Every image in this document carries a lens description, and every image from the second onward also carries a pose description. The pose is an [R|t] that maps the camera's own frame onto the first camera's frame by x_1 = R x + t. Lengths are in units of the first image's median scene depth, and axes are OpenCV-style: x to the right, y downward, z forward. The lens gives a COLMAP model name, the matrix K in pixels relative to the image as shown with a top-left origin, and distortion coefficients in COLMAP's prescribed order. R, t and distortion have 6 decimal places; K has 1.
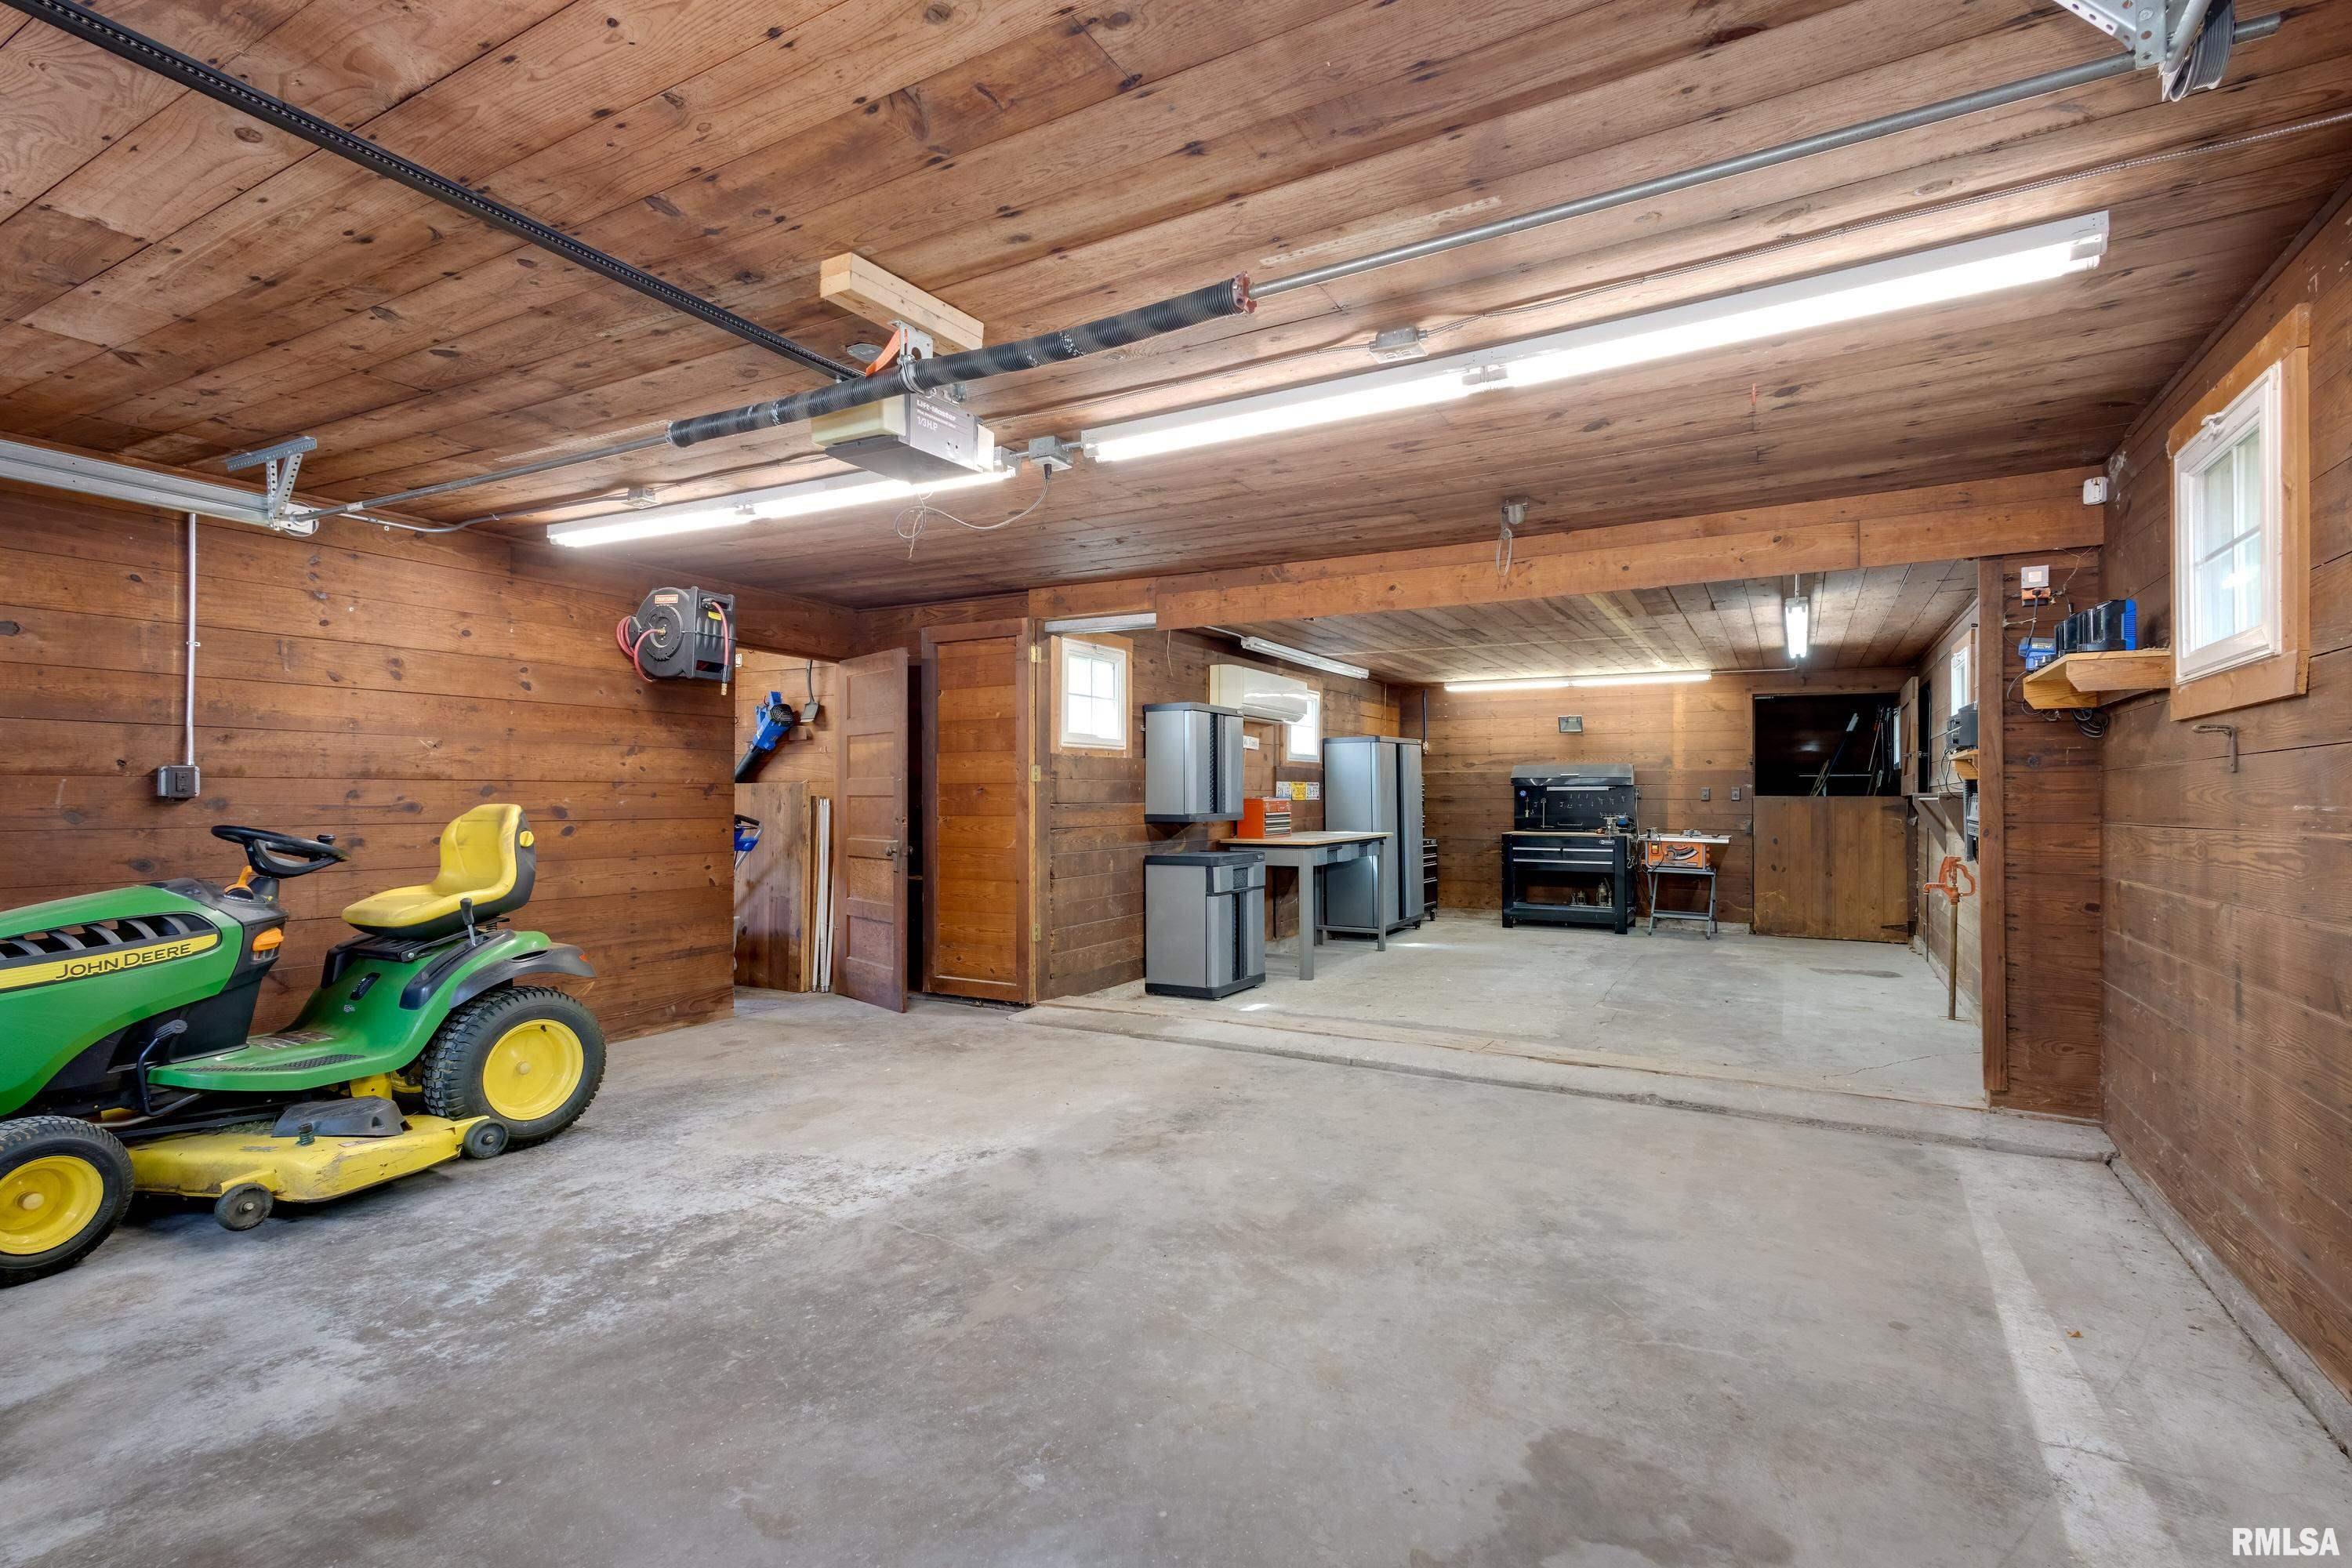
lens RADIAL K [[1113.6, 0, 1176.0], [0, 1113.6, 784.0], [0, 0, 1]] dist [-0.000378, -0.000260]
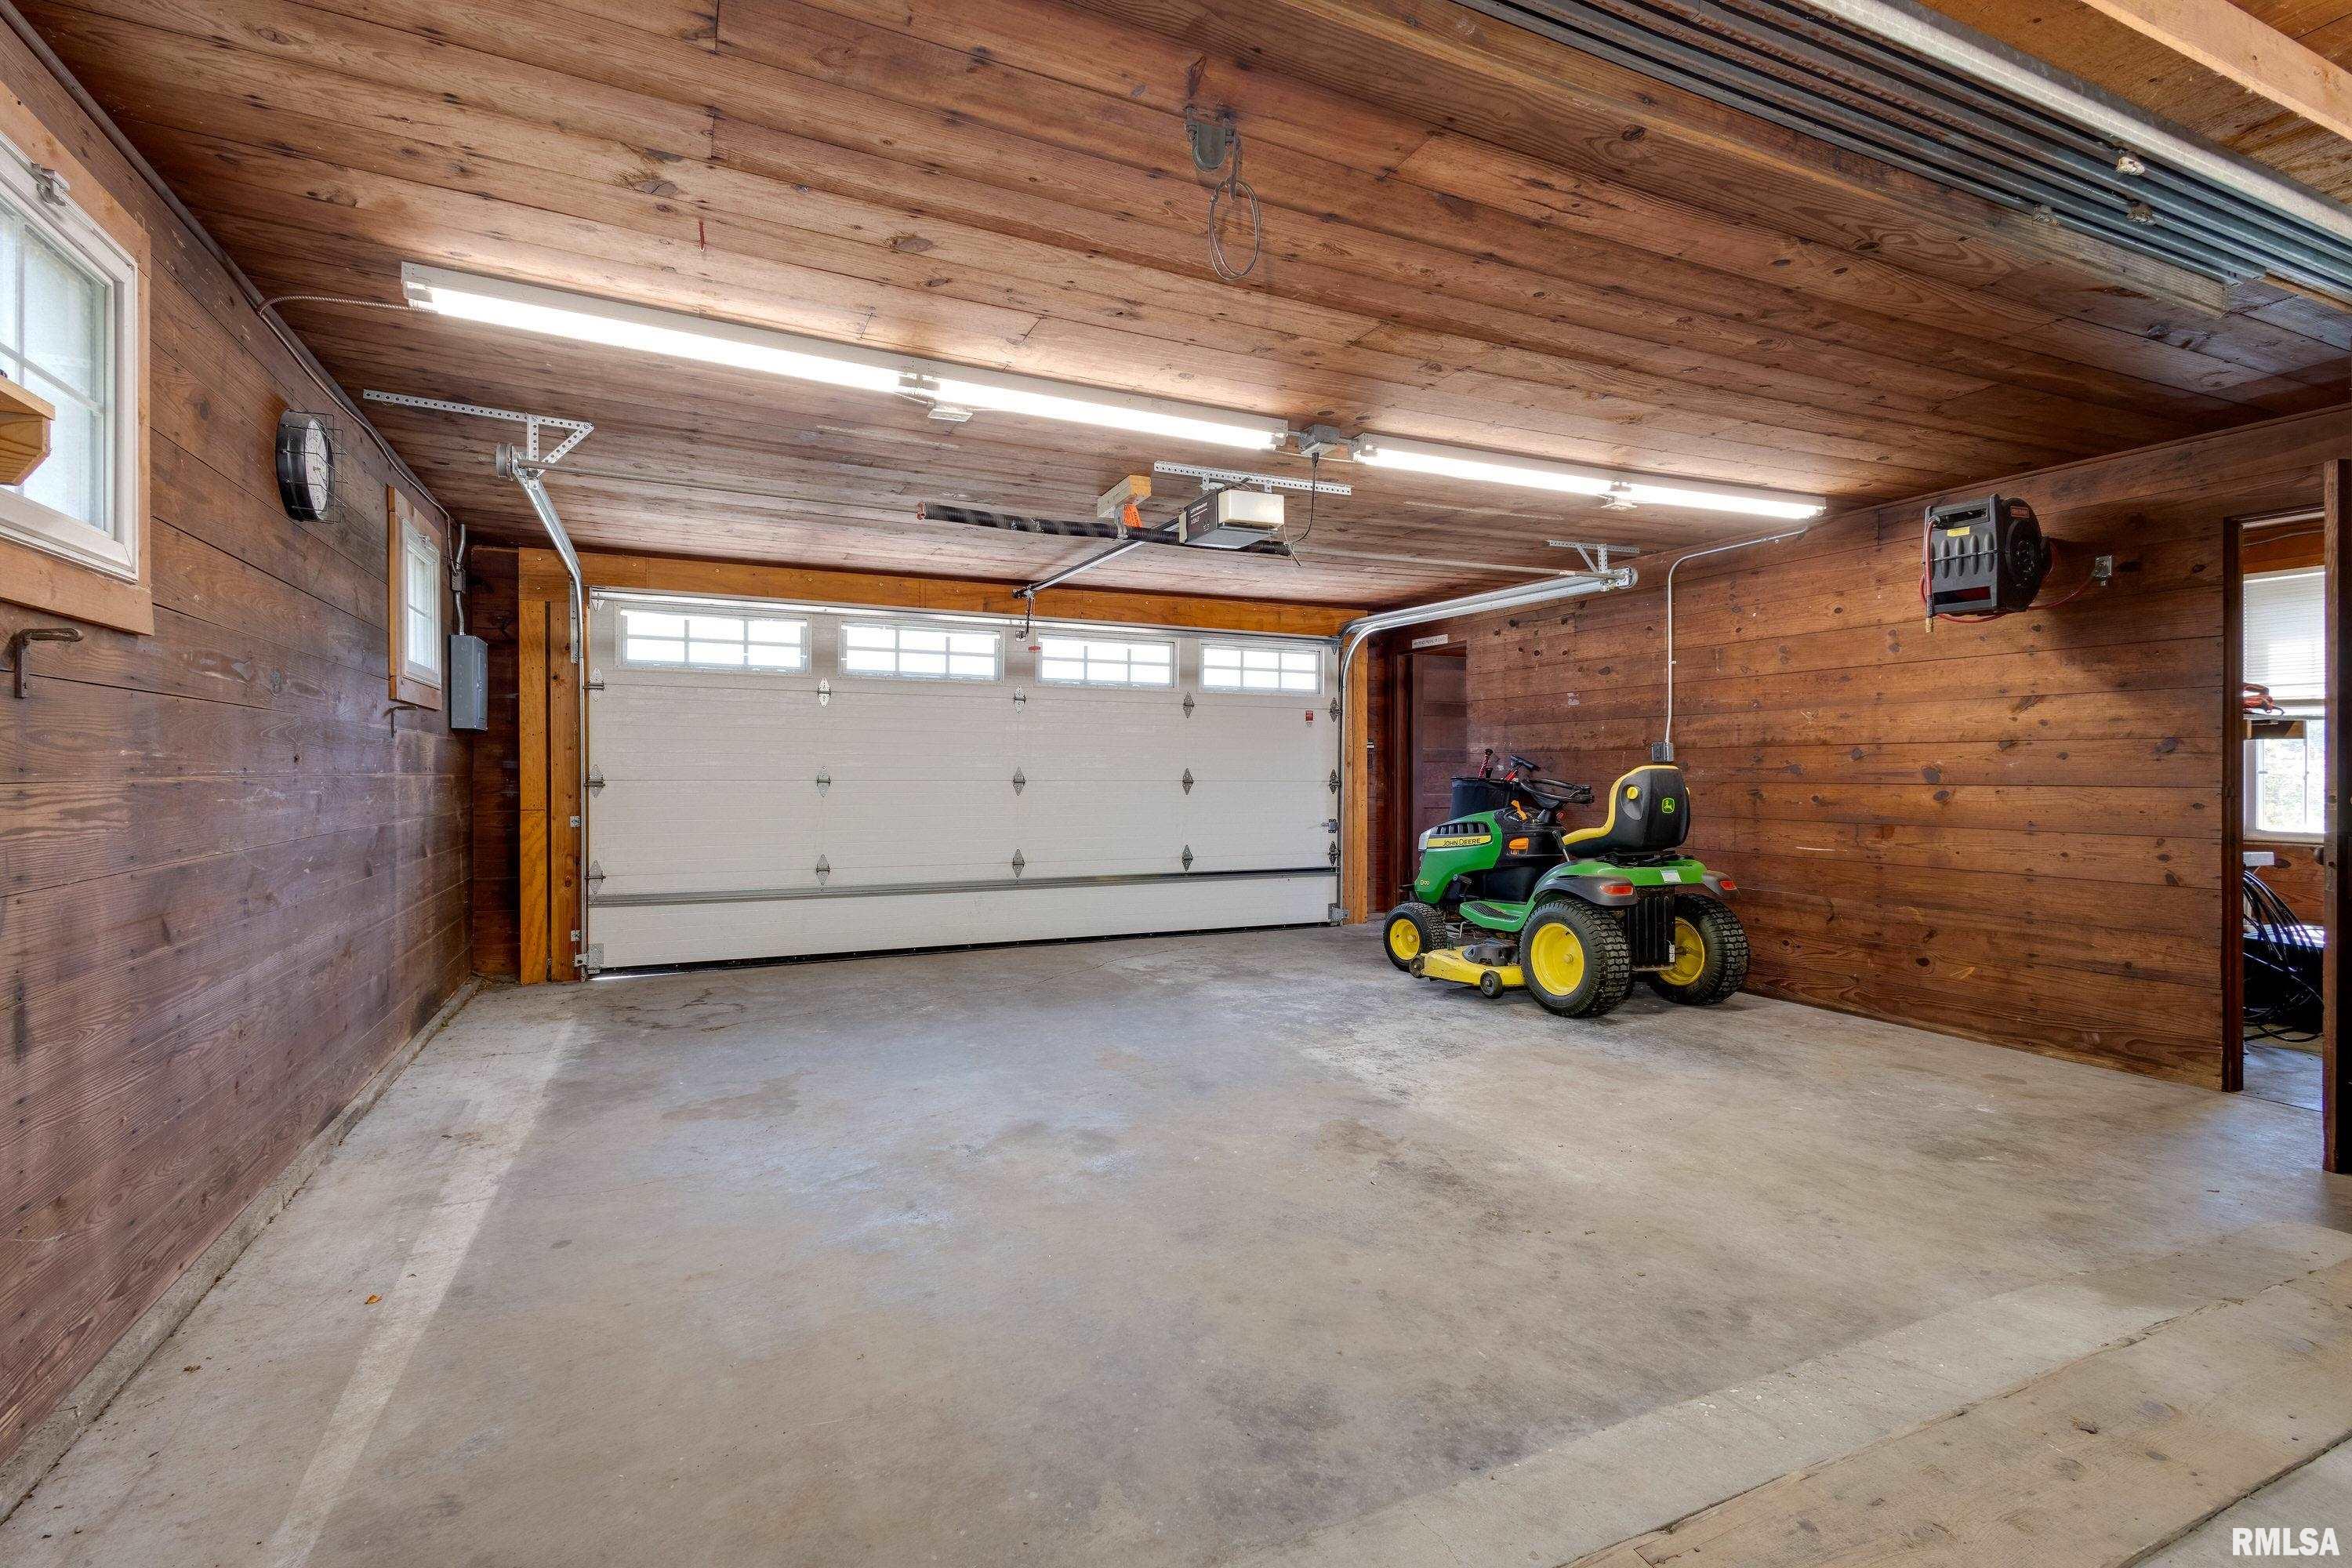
lens RADIAL K [[1075.7, 0, 1183.0], [0, 1075.7, 766.2], [0, 0, 1]] dist [-0.000115, 0.000077]
pose [[-0.580608, -0.005375, -0.814165, 0.781592], [0.008912, 0.999876, -0.012956, 0.033243], [0.814134, -0.014779, -0.580489, 1.426274]]
